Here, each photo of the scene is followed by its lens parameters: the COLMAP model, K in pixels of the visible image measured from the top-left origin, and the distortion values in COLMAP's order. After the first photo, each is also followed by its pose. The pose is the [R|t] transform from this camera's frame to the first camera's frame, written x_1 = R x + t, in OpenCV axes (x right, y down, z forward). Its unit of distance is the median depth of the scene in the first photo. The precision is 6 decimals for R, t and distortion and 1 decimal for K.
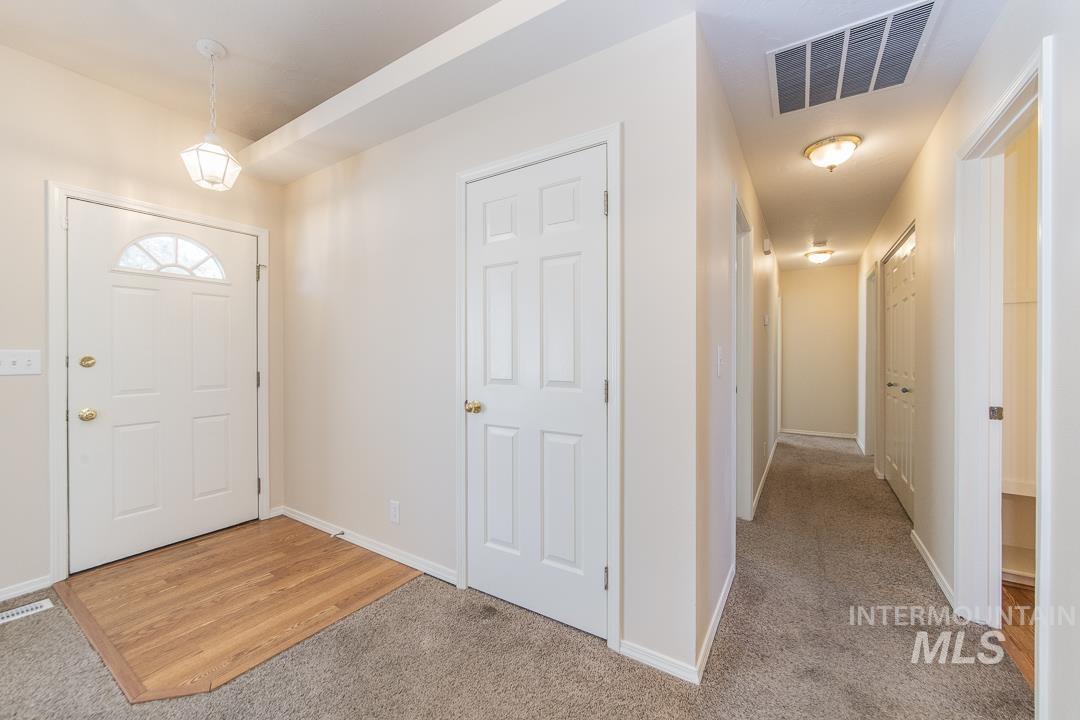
lens RADIAL K [[417.3, 0, 537.2], [0, 417.3, 355.9], [0, 0, 1]] dist [-0.001296, -0.000002]
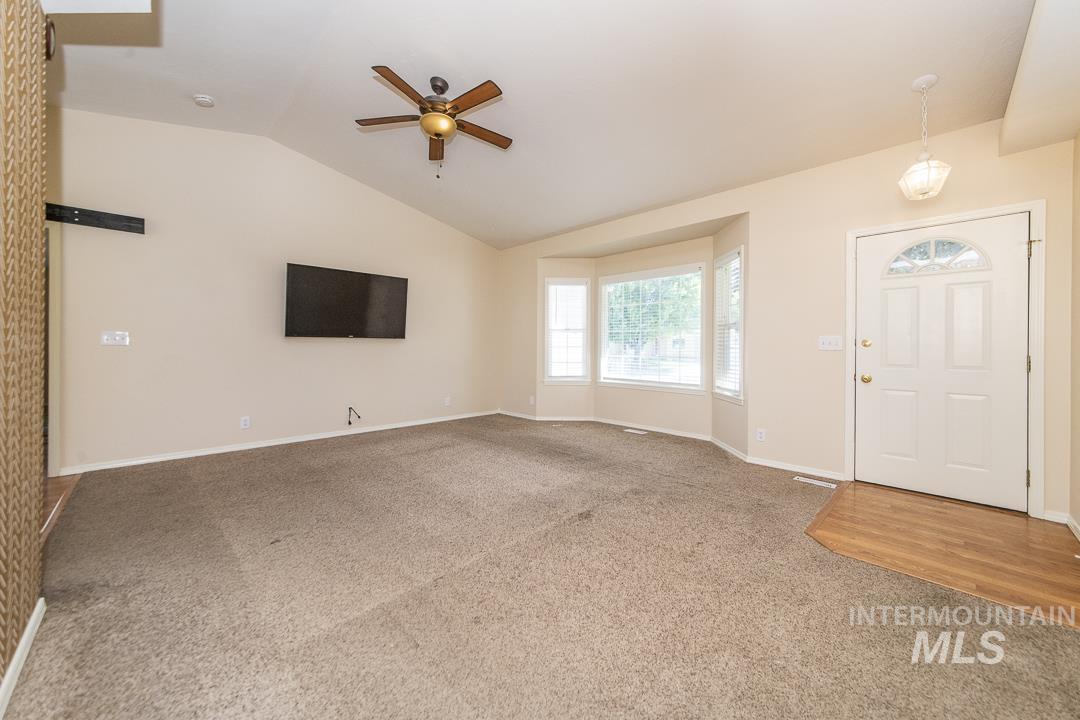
lens RADIAL K [[400.8, 0, 539.8], [0, 400.8, 347.0], [0, 0, 1]] dist [-0.000065, -0.000046]
pose [[-0.215170, 0.003221, -0.976571, 0.588932], [-0.010052, 0.999934, 0.005513, 0.032639], [0.976525, 0.011003, -0.215124, 0.165912]]
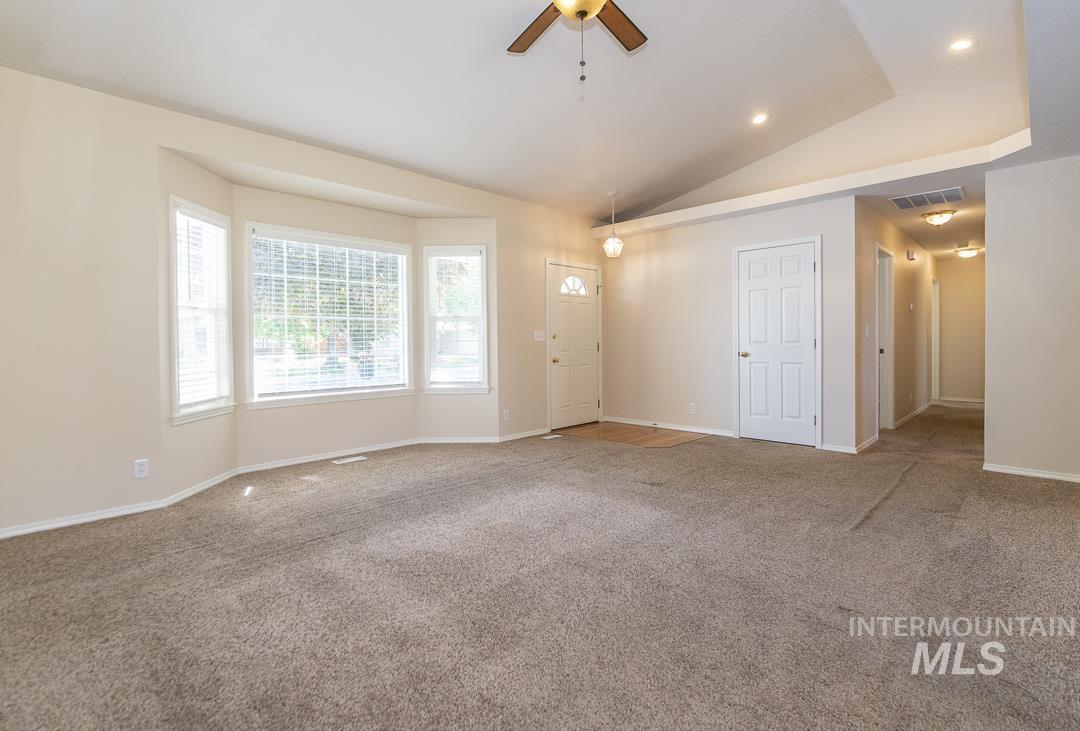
lens RADIAL K [[488.4, 0, 545.4], [0, 488.4, 347.8], [0, 0, 1]] dist [-0.011220, -0.000964]
pose [[0.977997, -0.005702, -0.208540, -0.593835], [0.007018, 0.999960, 0.005571, 0.061263], [0.208500, -0.006912, 0.977998, -1.603924]]
